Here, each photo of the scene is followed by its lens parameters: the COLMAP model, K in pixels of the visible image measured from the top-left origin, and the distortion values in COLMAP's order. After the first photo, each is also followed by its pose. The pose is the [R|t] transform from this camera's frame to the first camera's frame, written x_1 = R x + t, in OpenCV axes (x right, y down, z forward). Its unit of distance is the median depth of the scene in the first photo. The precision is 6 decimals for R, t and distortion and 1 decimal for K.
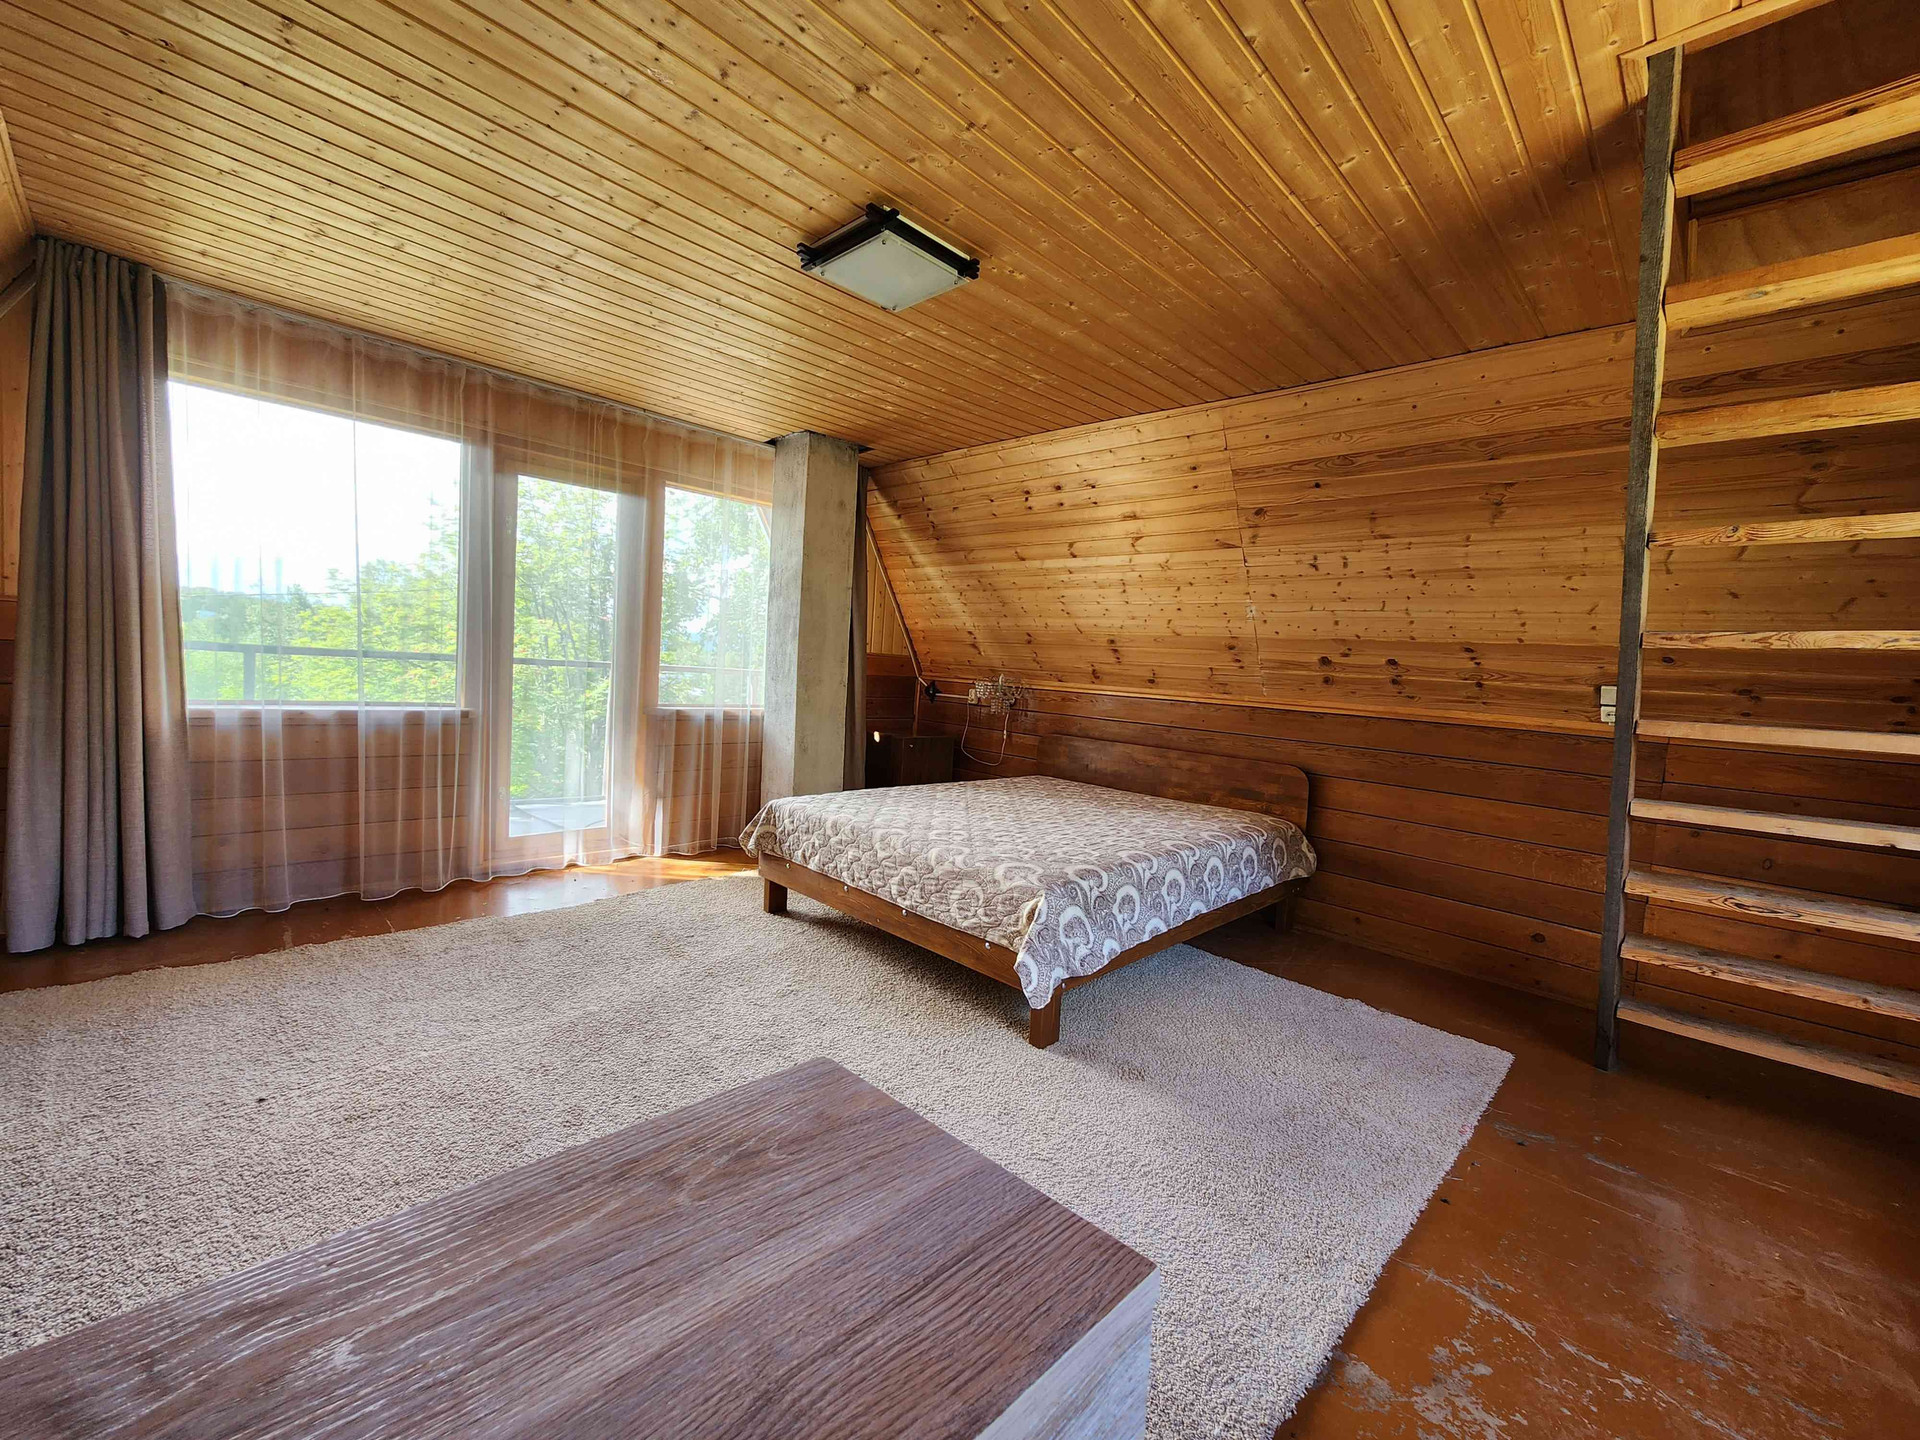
lens RADIAL K [[788.0, 0, 962.9], [0, 788.0, 718.8], [0, 0, 1]] dist [-0.001067, 0.000056]
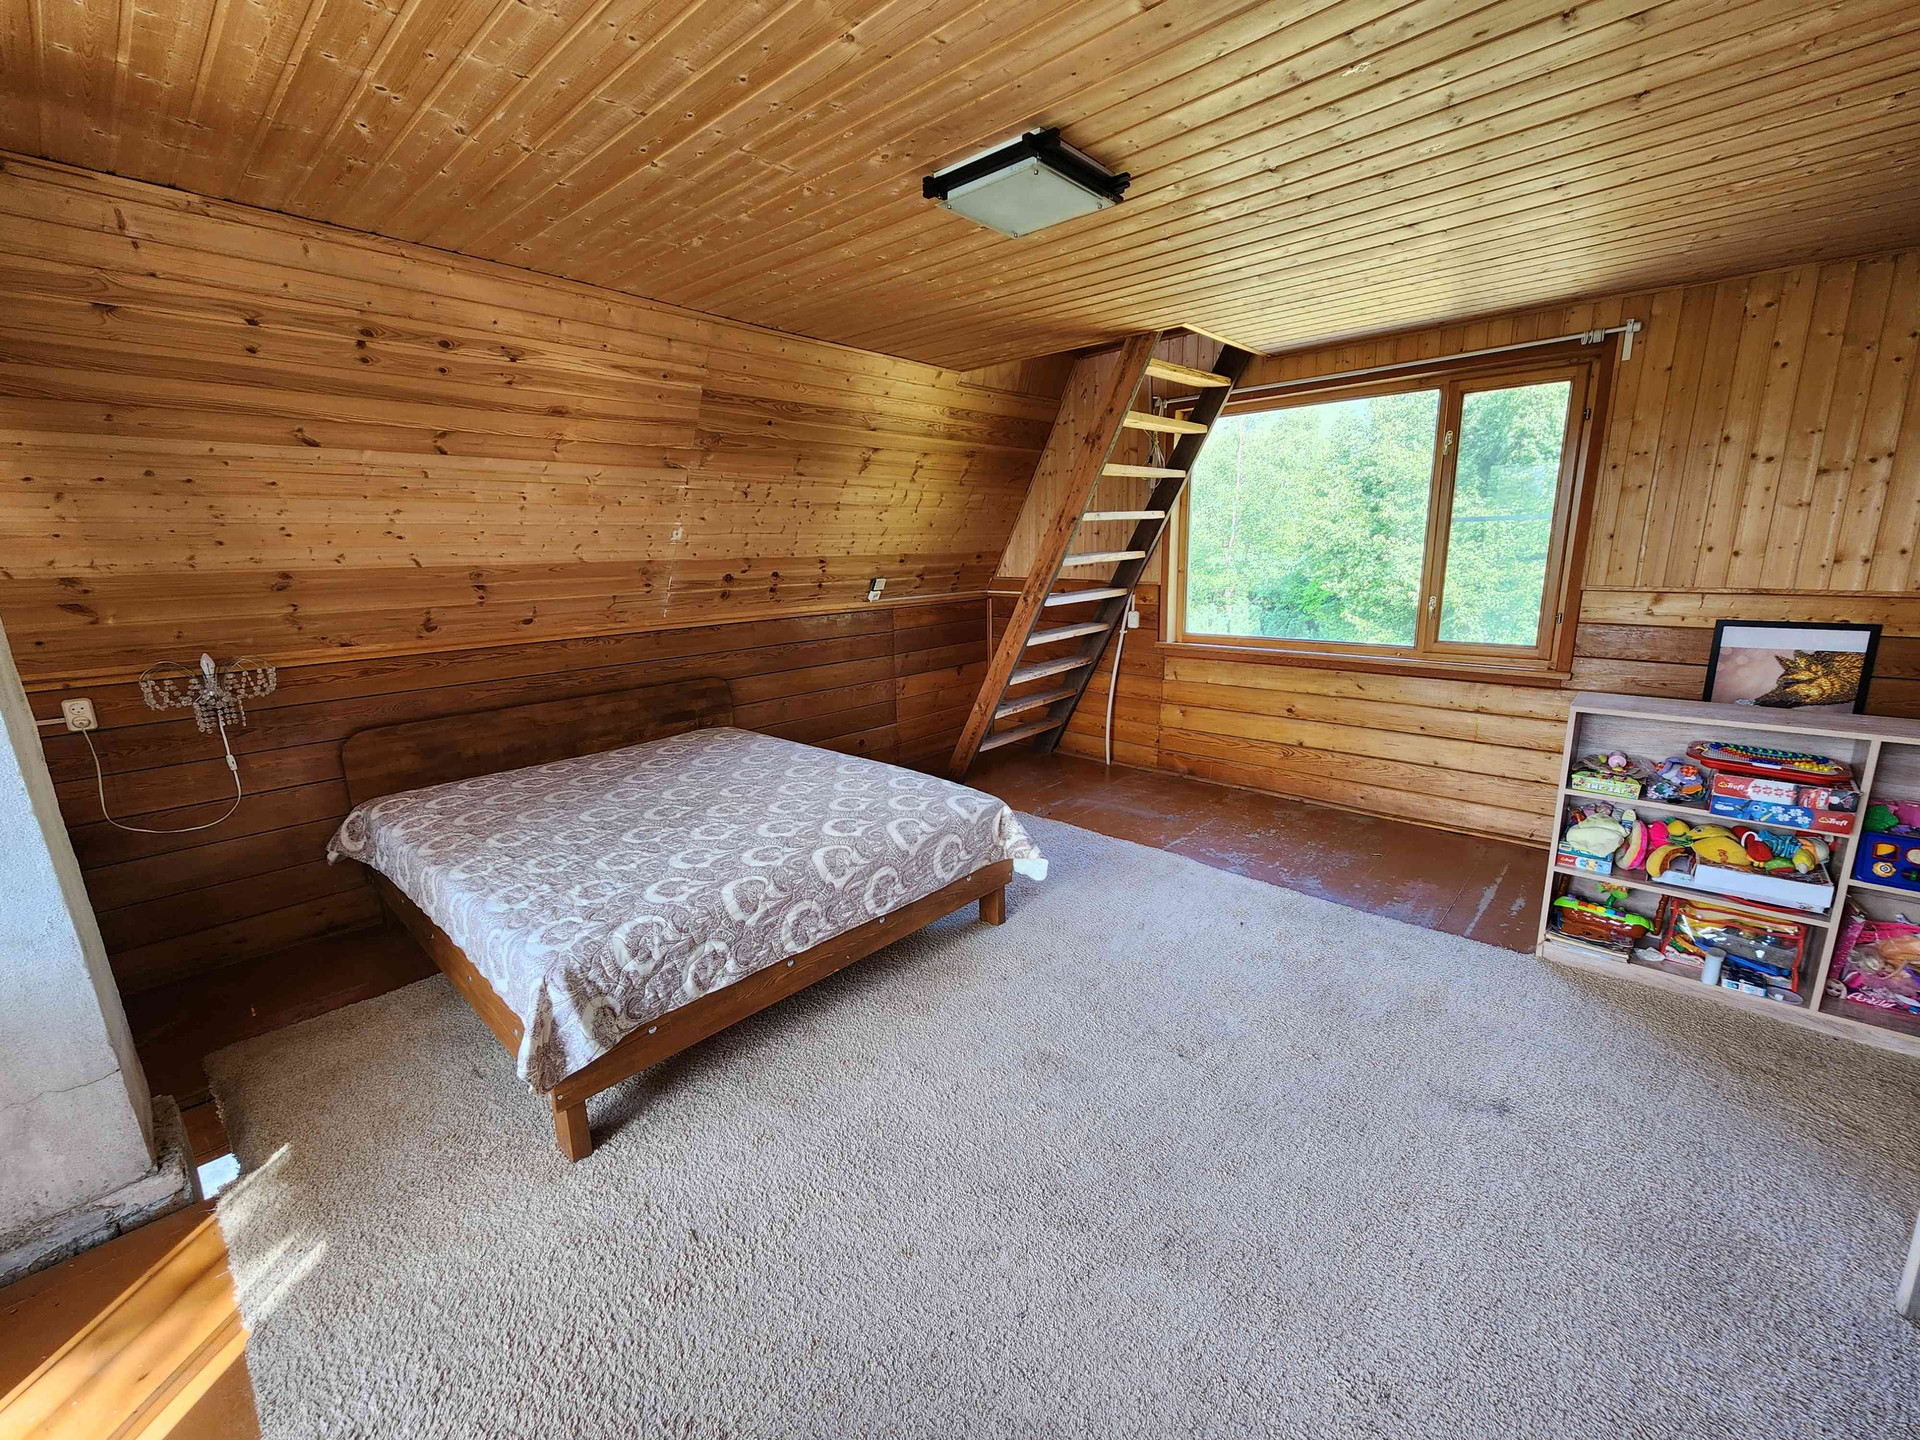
lens RADIAL K [[788.0, 0, 962.9], [0, 788.0, 718.8], [0, 0, 1]] dist [-0.001067, 0.000056]
pose [[-0.042040, -0.274933, 0.960544, -0.773270], [0.087292, 0.956707, 0.277655, -0.185839], [-0.995295, 0.095521, -0.016221, 0.804596]]
